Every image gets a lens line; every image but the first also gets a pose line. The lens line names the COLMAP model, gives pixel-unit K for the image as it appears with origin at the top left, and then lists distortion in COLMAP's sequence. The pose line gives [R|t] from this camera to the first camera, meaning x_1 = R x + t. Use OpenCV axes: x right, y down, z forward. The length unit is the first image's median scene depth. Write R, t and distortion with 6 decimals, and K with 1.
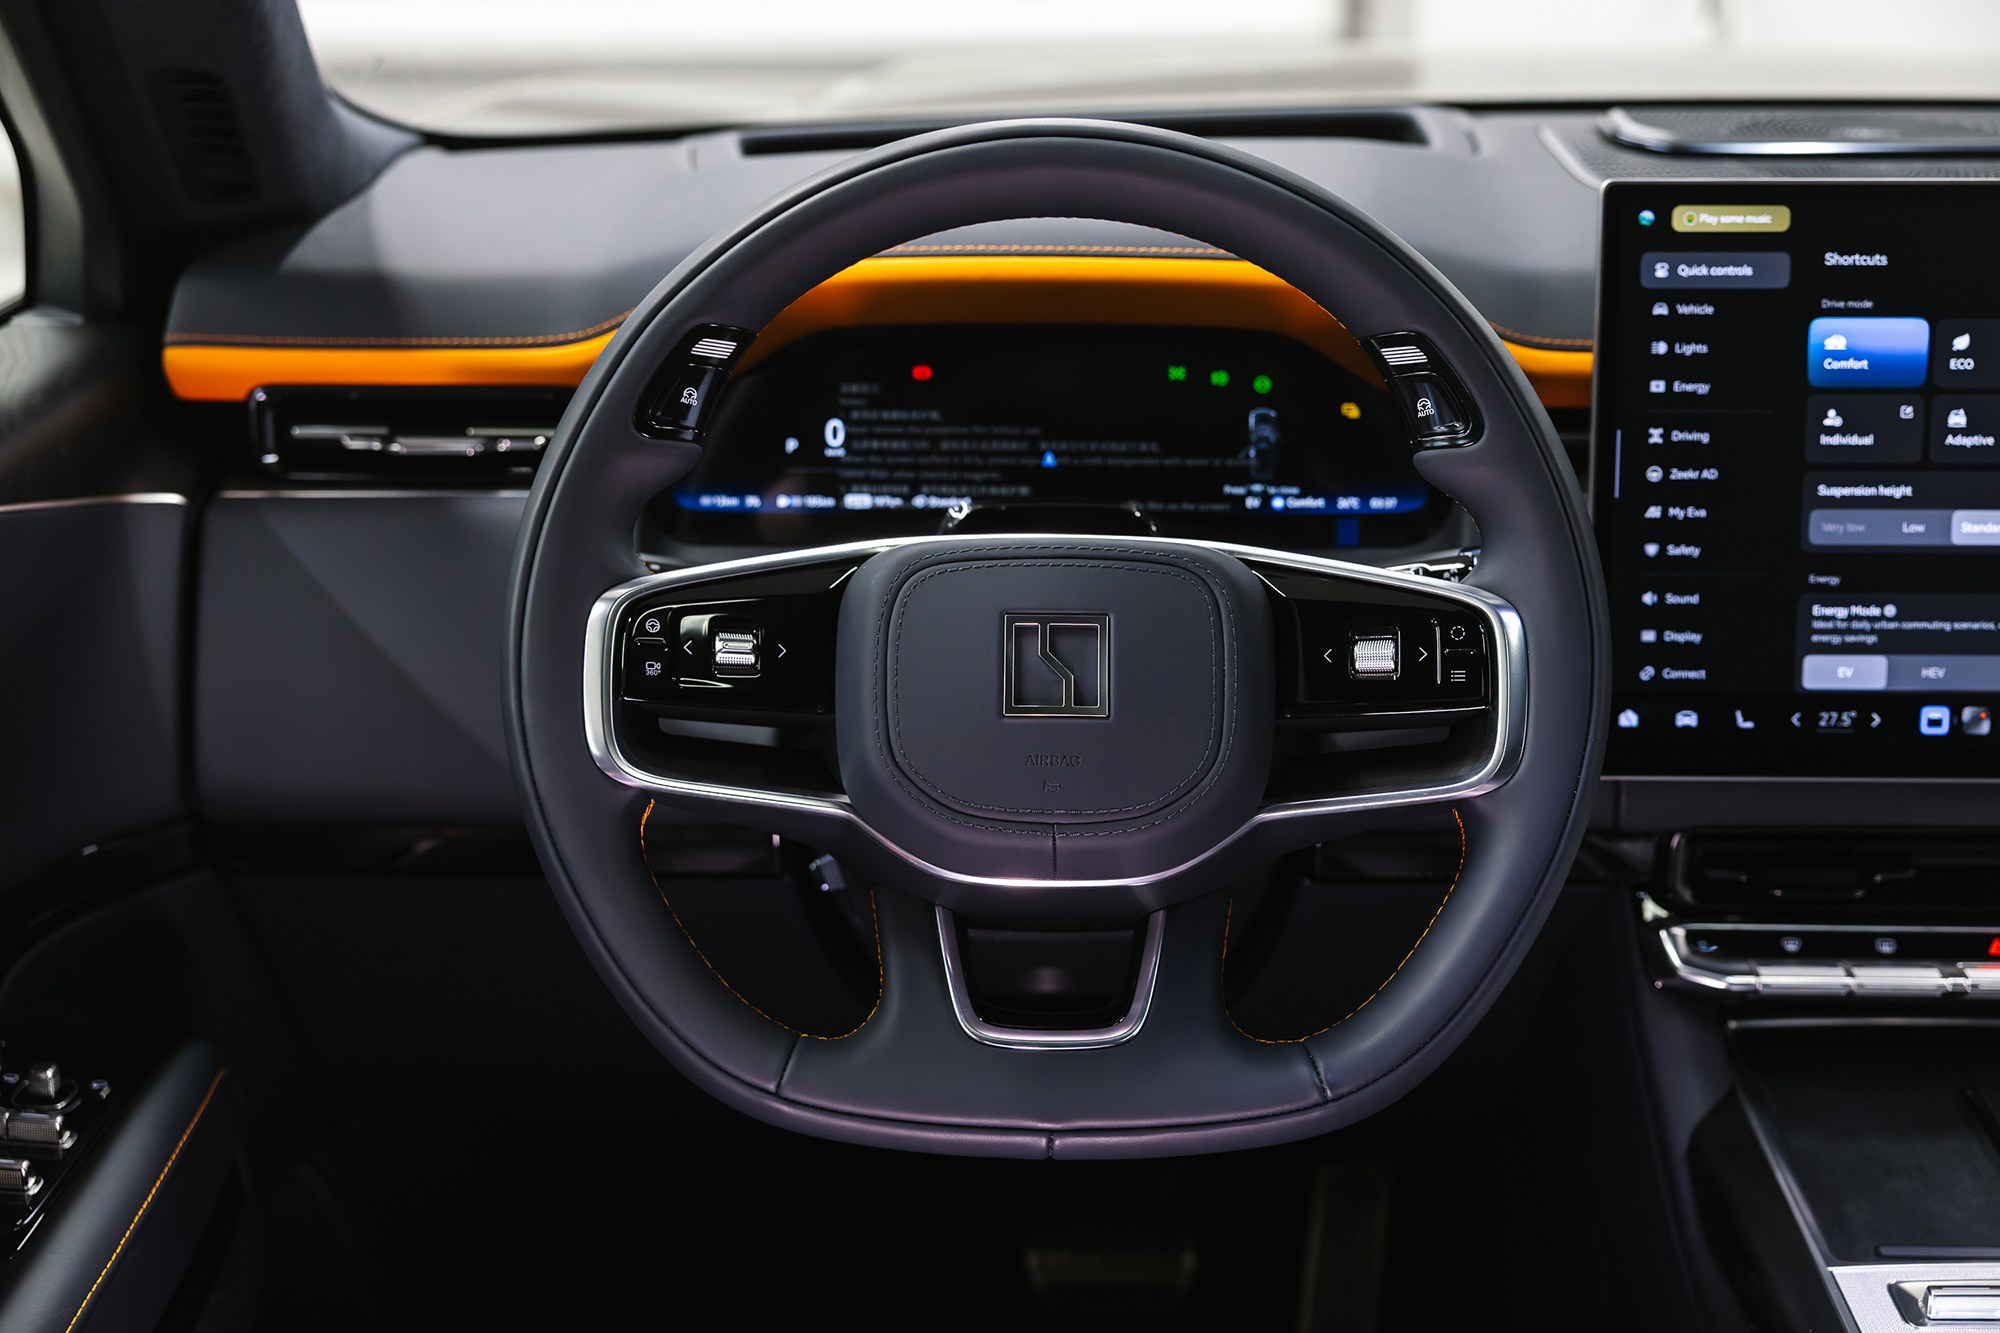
lens RADIAL K [[2602.9, 0, 1000.0], [0, 2602.9, 666.5], [0, 0, 1]] dist [-0.005797, 0.020853]
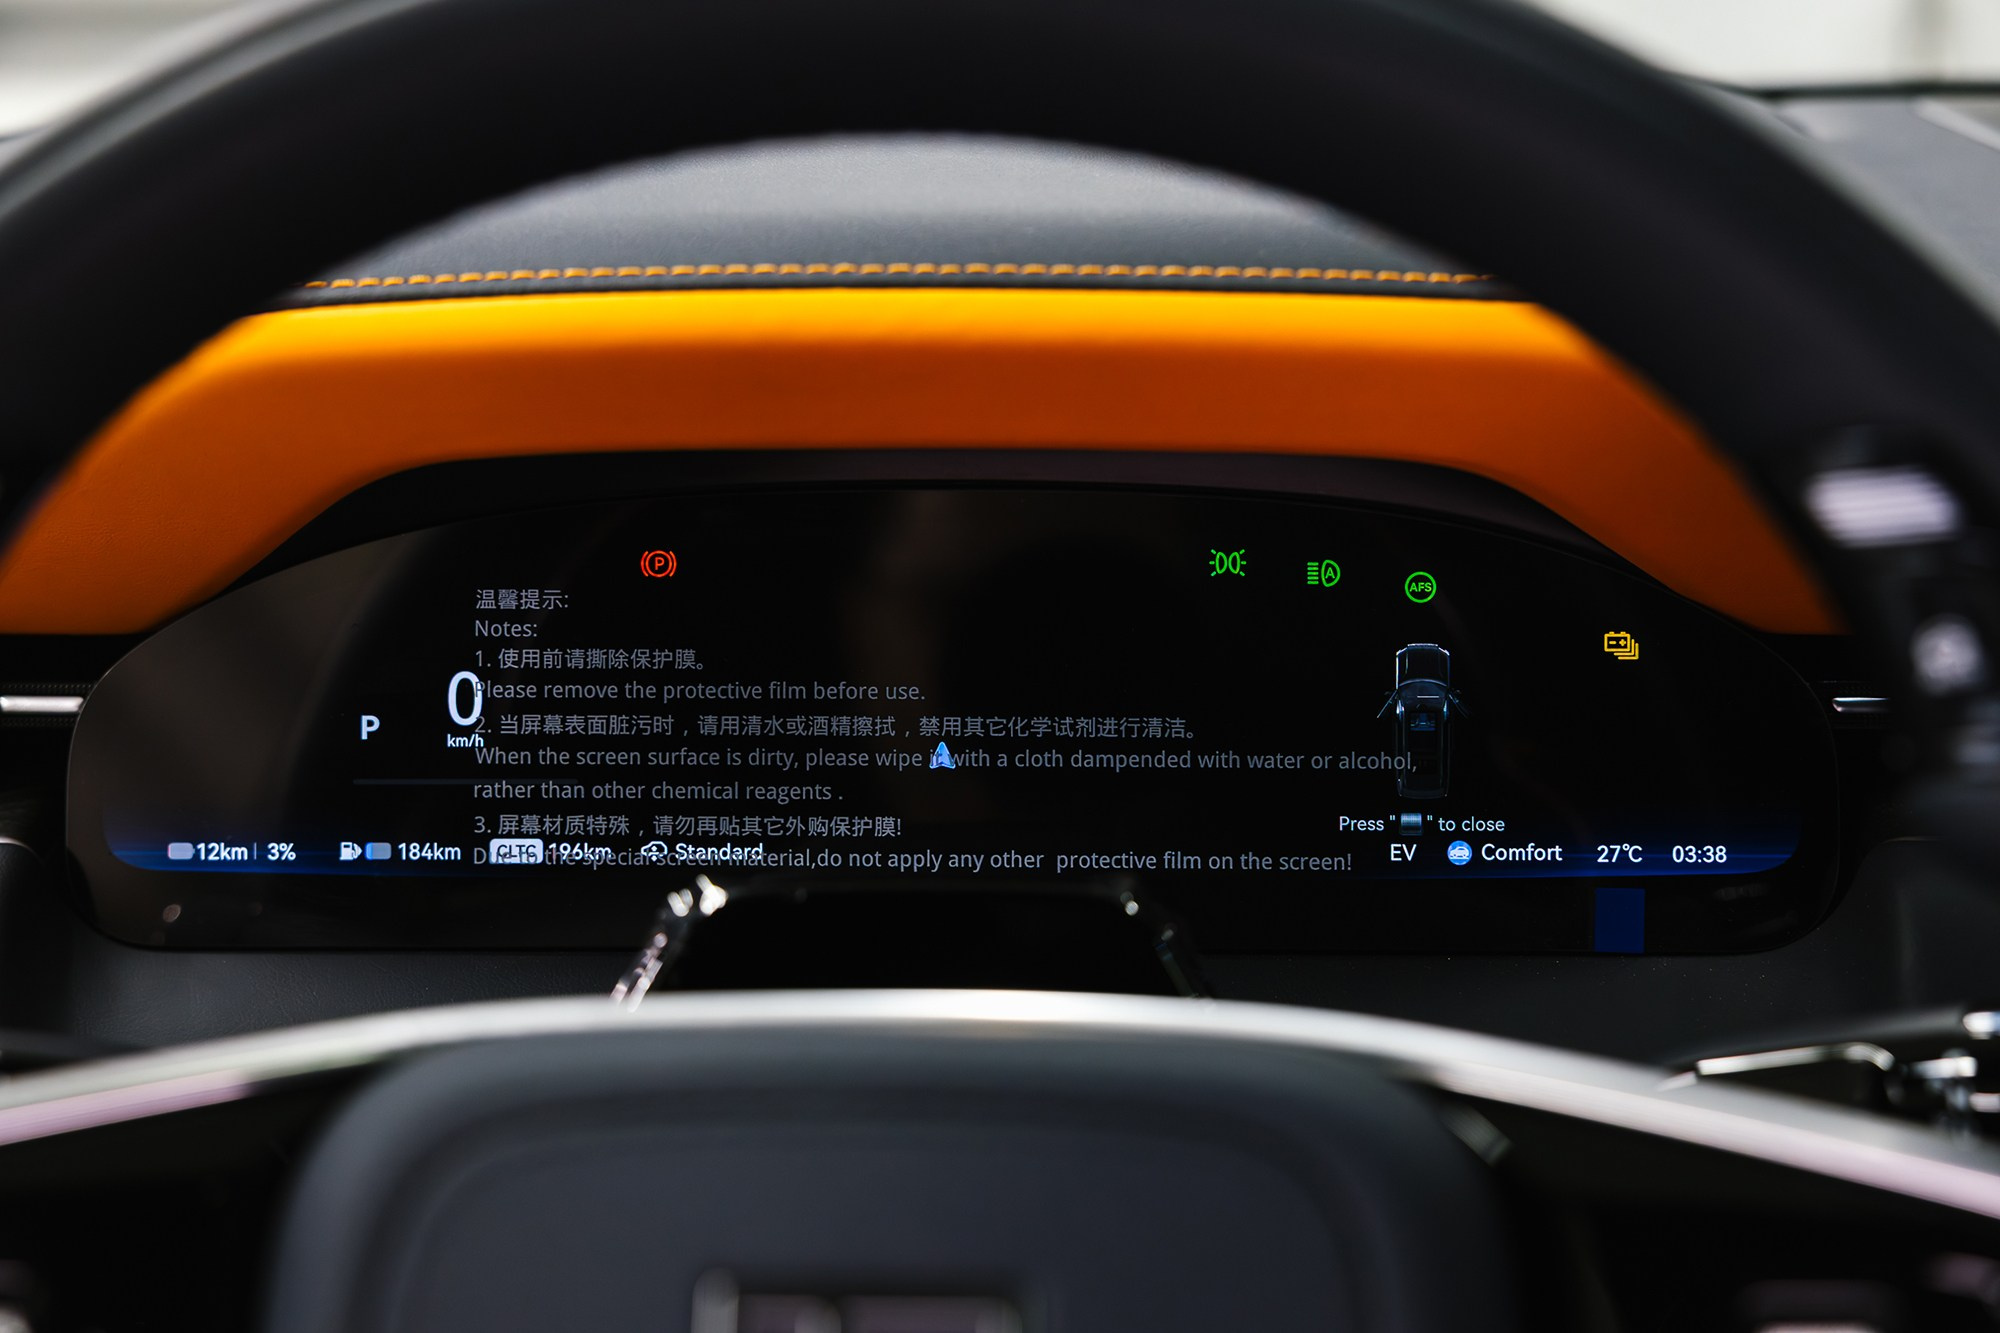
lens RADIAL K [[2864.2, 0, 1000.0], [0, 2864.2, 666.5], [0, 0, 1]] dist [-0.038077, -0.027194]
pose [[0.999907, -0.003586, -0.013139, 0.035337], [0.002514, 0.996737, -0.080681, -0.055449], [0.013386, 0.080641, 0.996653, 0.511870]]
